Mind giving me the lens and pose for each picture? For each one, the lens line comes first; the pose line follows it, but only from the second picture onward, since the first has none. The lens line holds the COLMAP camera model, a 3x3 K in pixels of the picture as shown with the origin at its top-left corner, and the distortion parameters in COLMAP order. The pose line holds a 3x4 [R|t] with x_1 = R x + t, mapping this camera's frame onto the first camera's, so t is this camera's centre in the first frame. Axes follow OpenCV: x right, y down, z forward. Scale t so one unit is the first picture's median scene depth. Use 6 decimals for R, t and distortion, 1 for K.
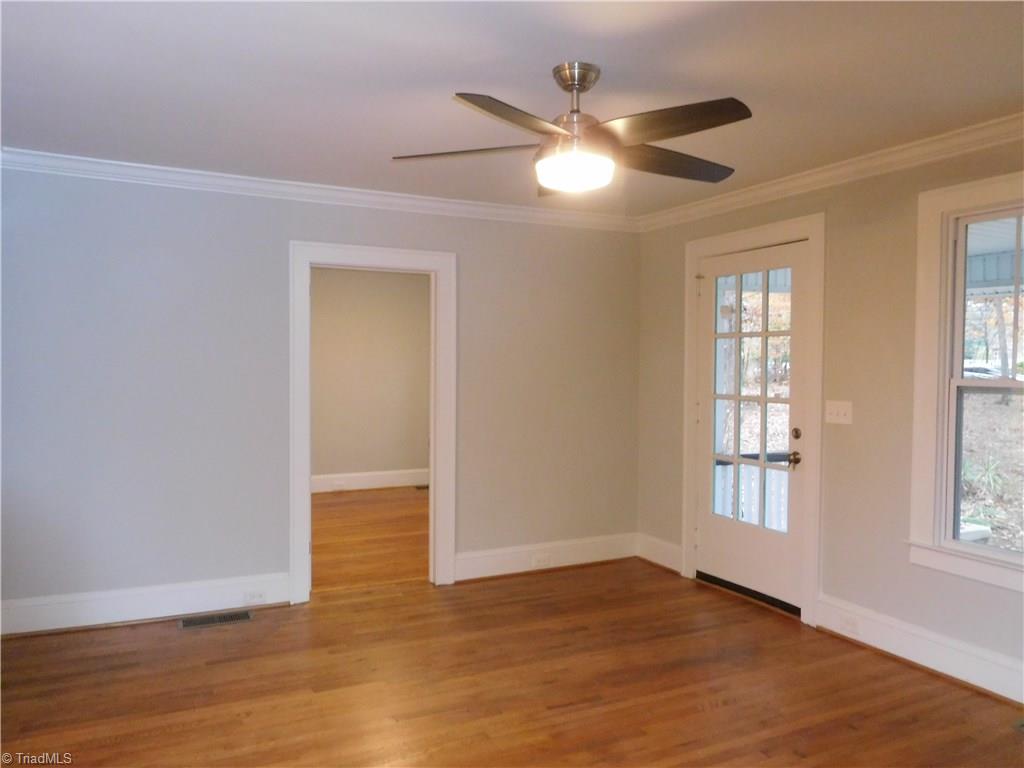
lens RADIAL K [[766.0, 0, 512.5], [0, 766.0, 387.4], [0, 0, 1]] dist [-0.020749, 0.009965]
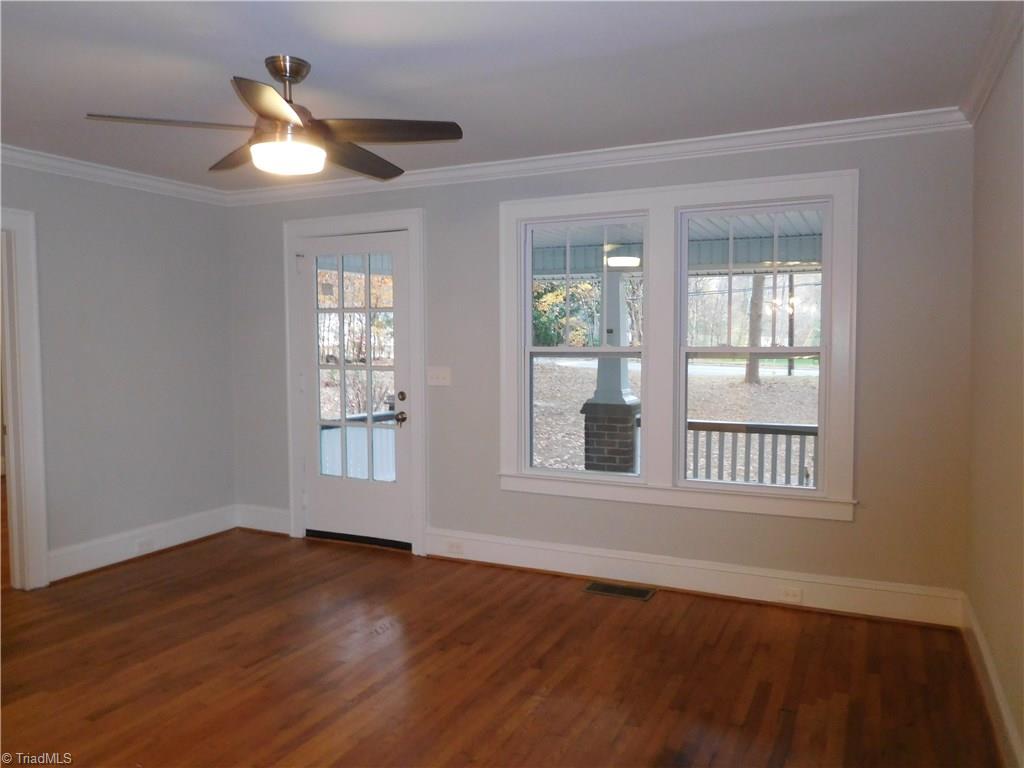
lens RADIAL K [[766.0, 0, 512.5], [0, 766.0, 387.4], [0, 0, 1]] dist [-0.020749, 0.009965]
pose [[0.793076, -0.044552, 0.607491, -0.213014], [0.024179, 0.998838, 0.041688, 0.002490], [-0.608642, -0.018373, 0.793232, -0.033472]]
